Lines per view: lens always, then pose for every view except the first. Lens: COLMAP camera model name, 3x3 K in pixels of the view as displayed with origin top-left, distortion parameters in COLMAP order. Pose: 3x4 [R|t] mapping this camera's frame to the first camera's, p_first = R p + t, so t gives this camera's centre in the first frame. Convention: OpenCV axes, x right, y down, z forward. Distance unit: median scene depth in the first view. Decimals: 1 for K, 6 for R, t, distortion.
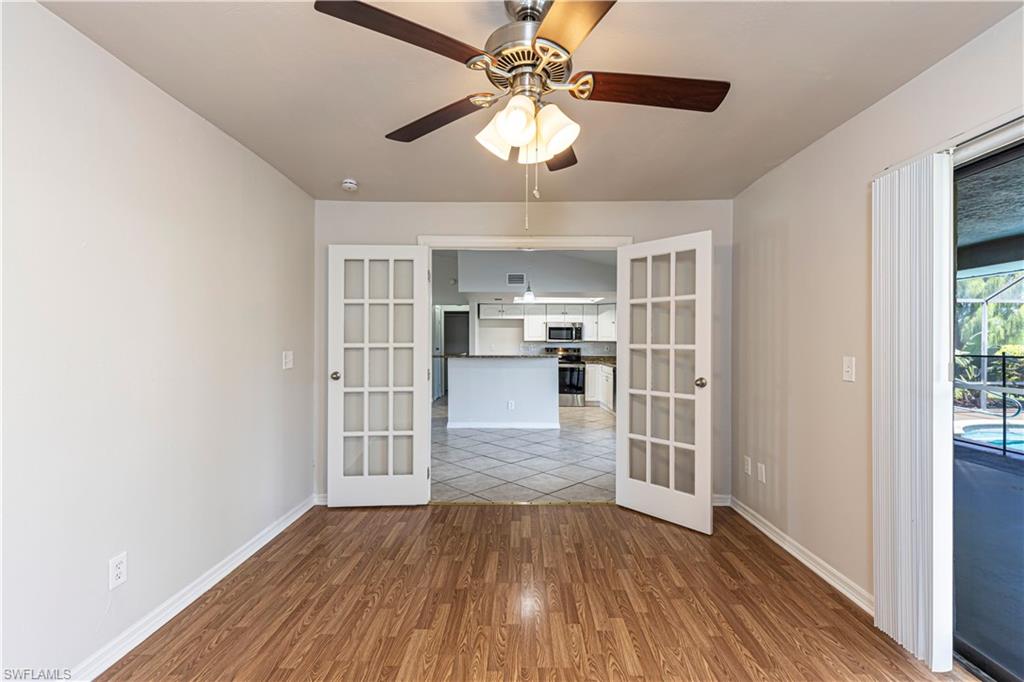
lens RADIAL K [[458.0, 0, 517.1], [0, 458.0, 343.5], [0, 0, 1]] dist [0.008197, -0.001086]
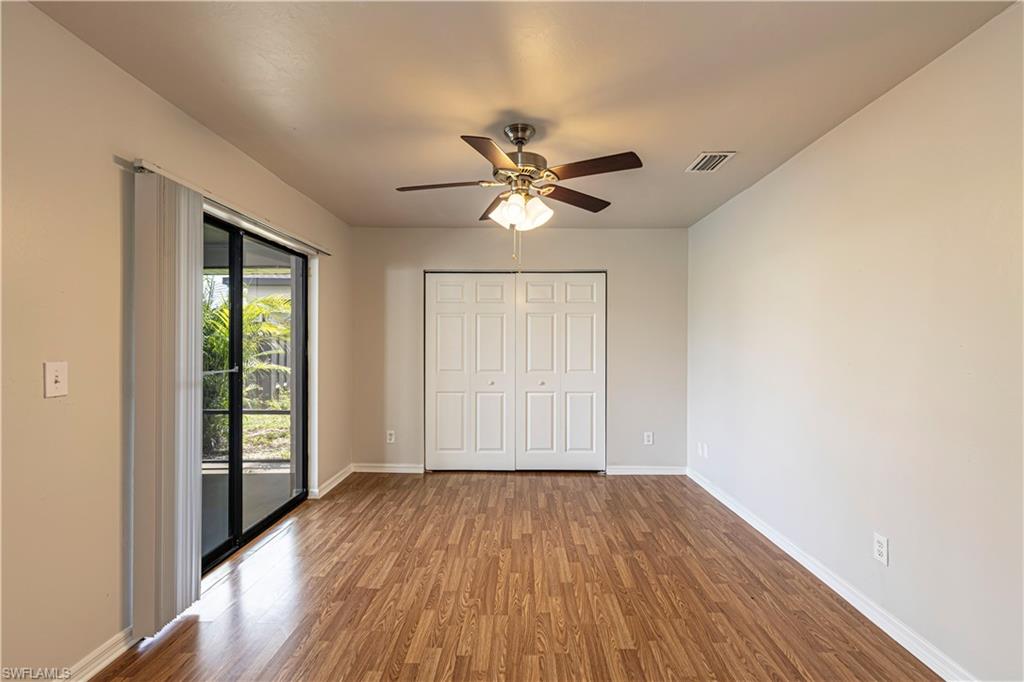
lens RADIAL K [[458.0, 0, 517.1], [0, 458.0, 343.5], [0, 0, 1]] dist [0.008197, -0.001086]
pose [[-0.999999, -0.001395, 0.000243, 0.020088], [-0.001395, 0.999999, 0.000658, -0.004645], [-0.000244, 0.000658, -1.000000, 2.041578]]
